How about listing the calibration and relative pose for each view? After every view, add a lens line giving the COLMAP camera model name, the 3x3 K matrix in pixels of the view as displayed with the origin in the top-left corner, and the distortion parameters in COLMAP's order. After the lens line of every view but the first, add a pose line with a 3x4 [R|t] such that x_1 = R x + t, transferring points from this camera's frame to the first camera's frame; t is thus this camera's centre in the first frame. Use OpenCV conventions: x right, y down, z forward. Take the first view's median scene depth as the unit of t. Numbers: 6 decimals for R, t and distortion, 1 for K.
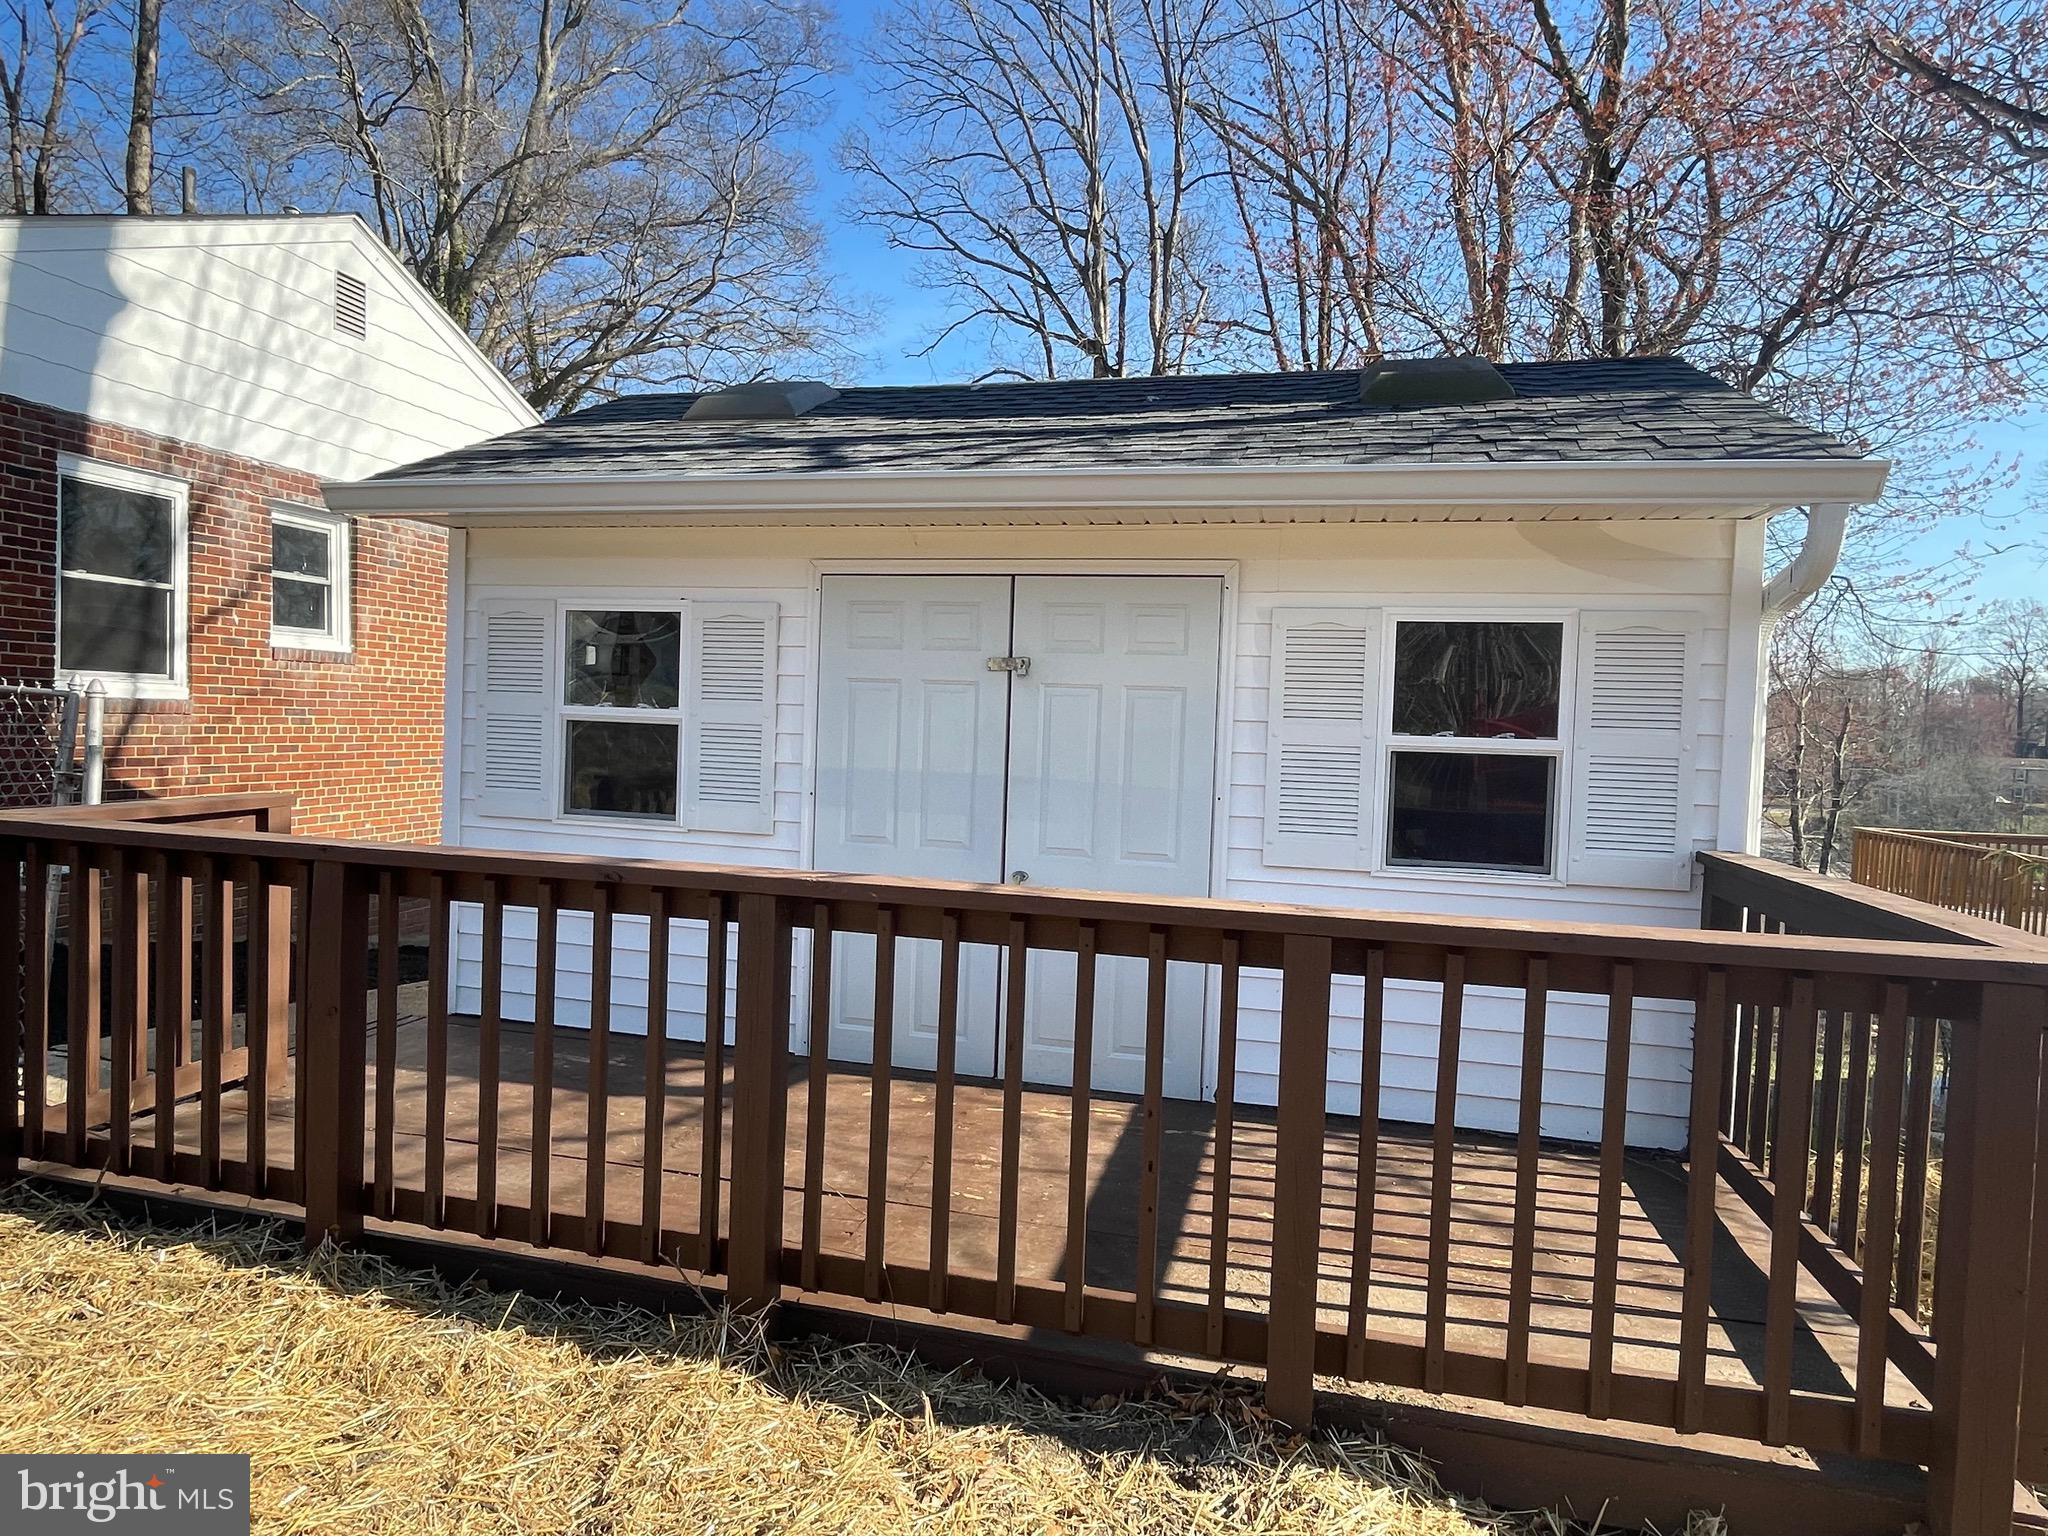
lens RADIAL K [[1179.5, 0, 1016.9], [0, 1179.5, 757.7], [0, 0, 1]] dist [-0.002326, 0.000651]
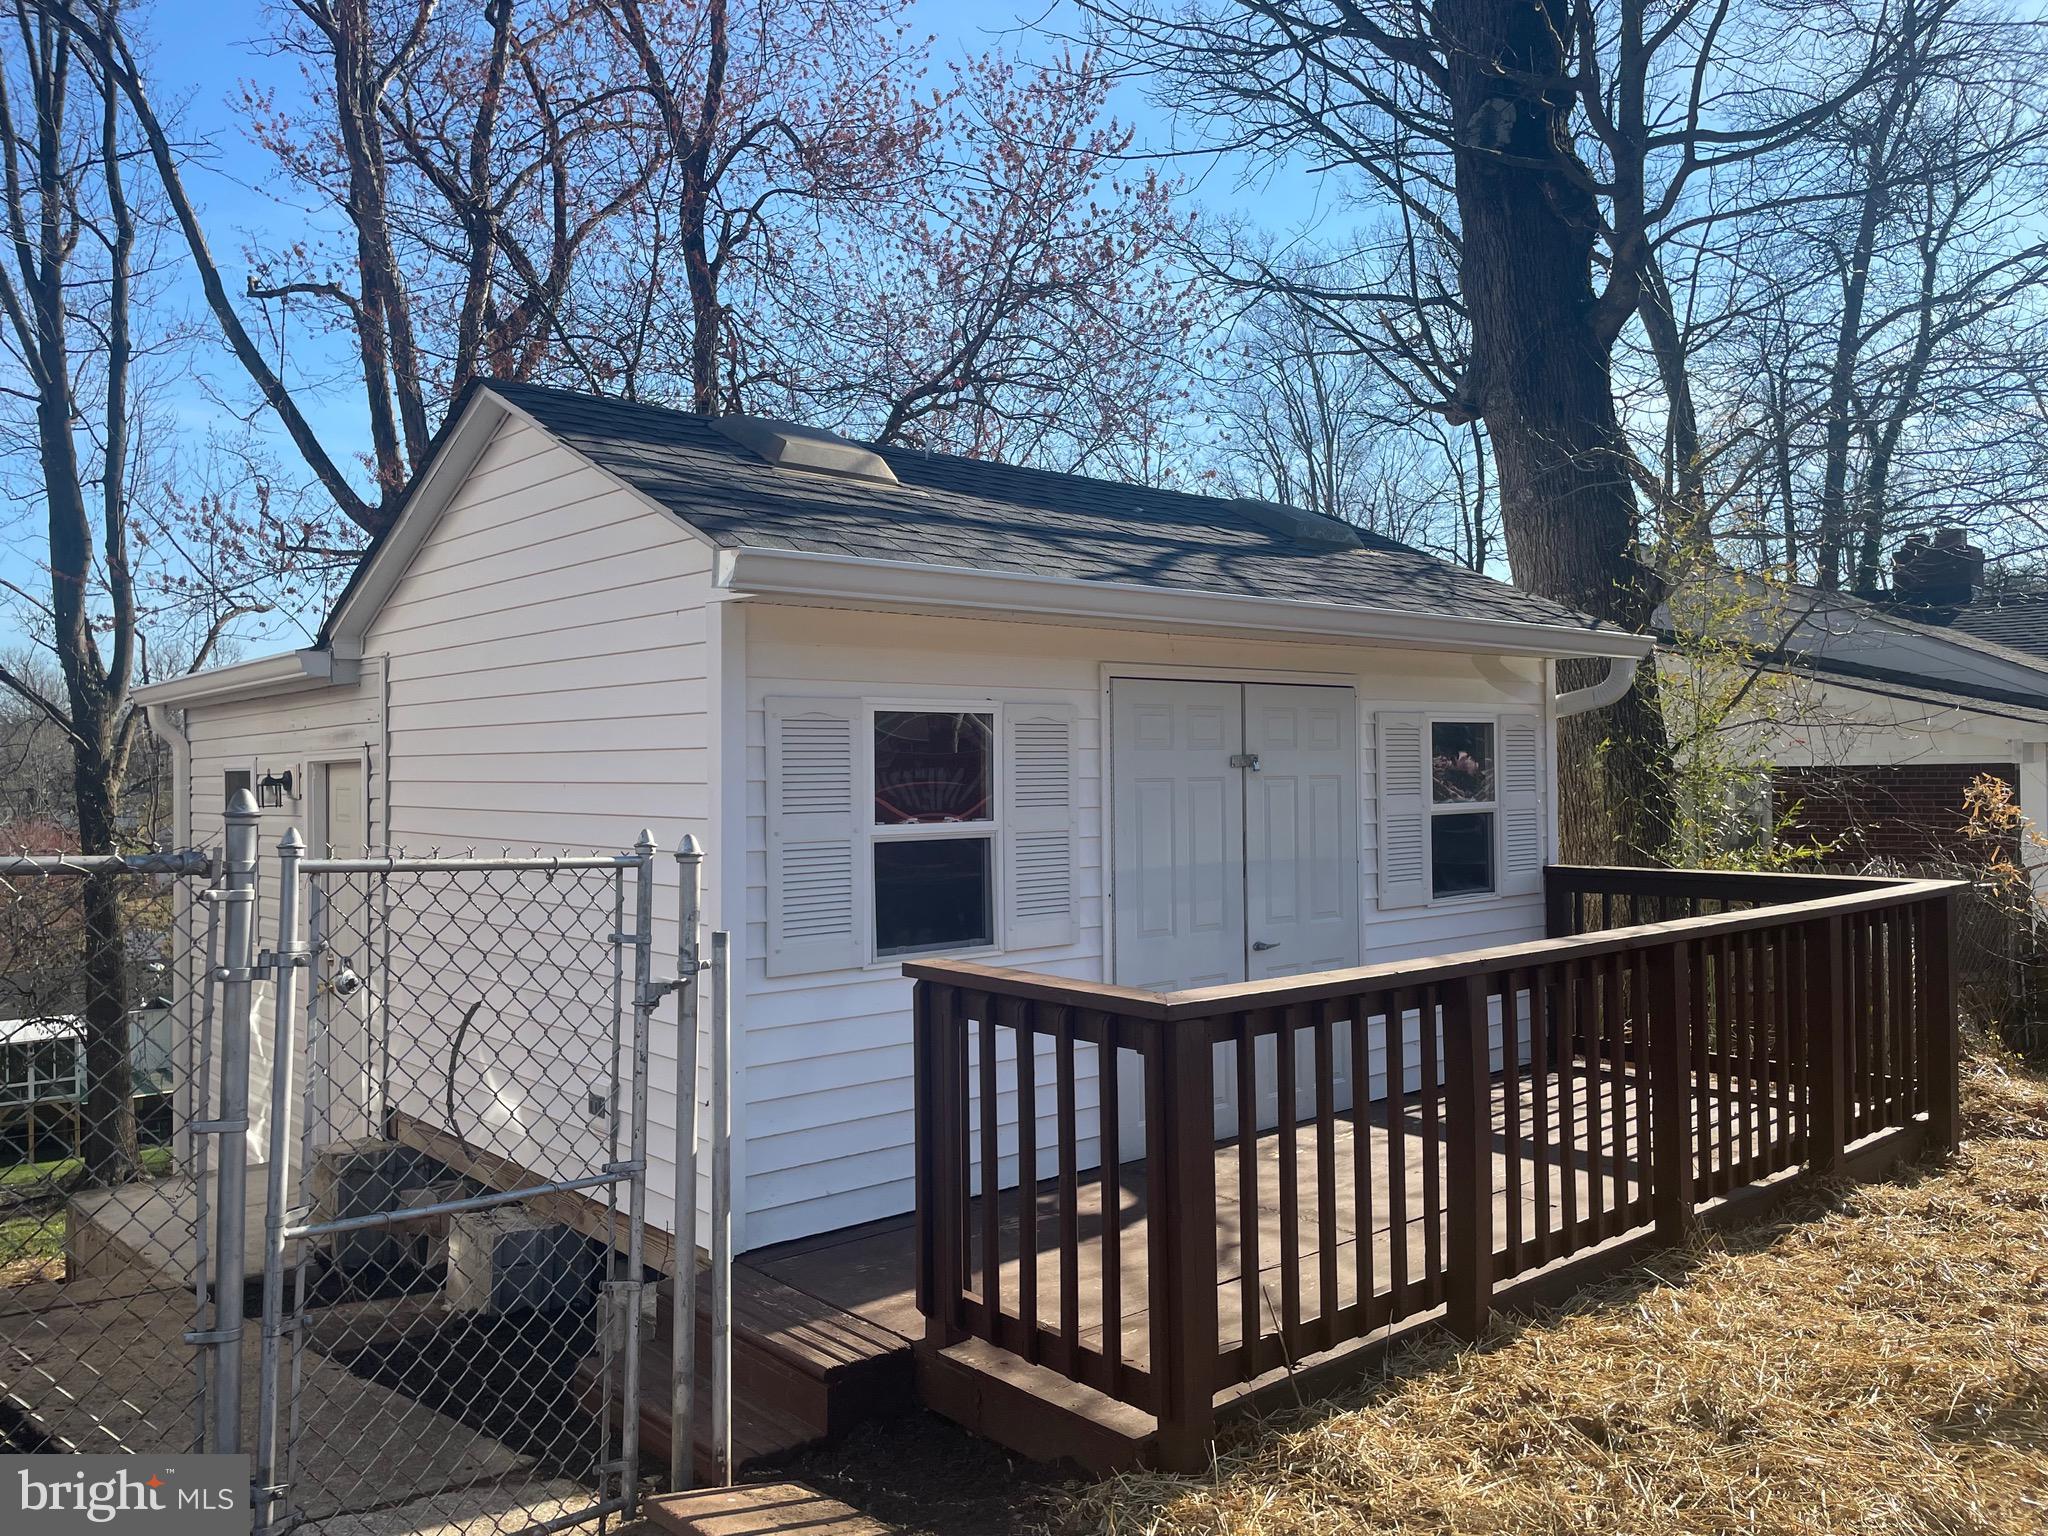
lens RADIAL K [[1542.0, 0, 1011.5], [0, 1542.0, 777.9], [0, 0, 1]] dist [0.086778, -0.120341]
pose [[0.578076, -0.033782, 0.815284, -1.185545], [0.086882, 0.996011, -0.020332, -0.046024], [-0.811345, 0.082587, 0.578705, 0.288867]]
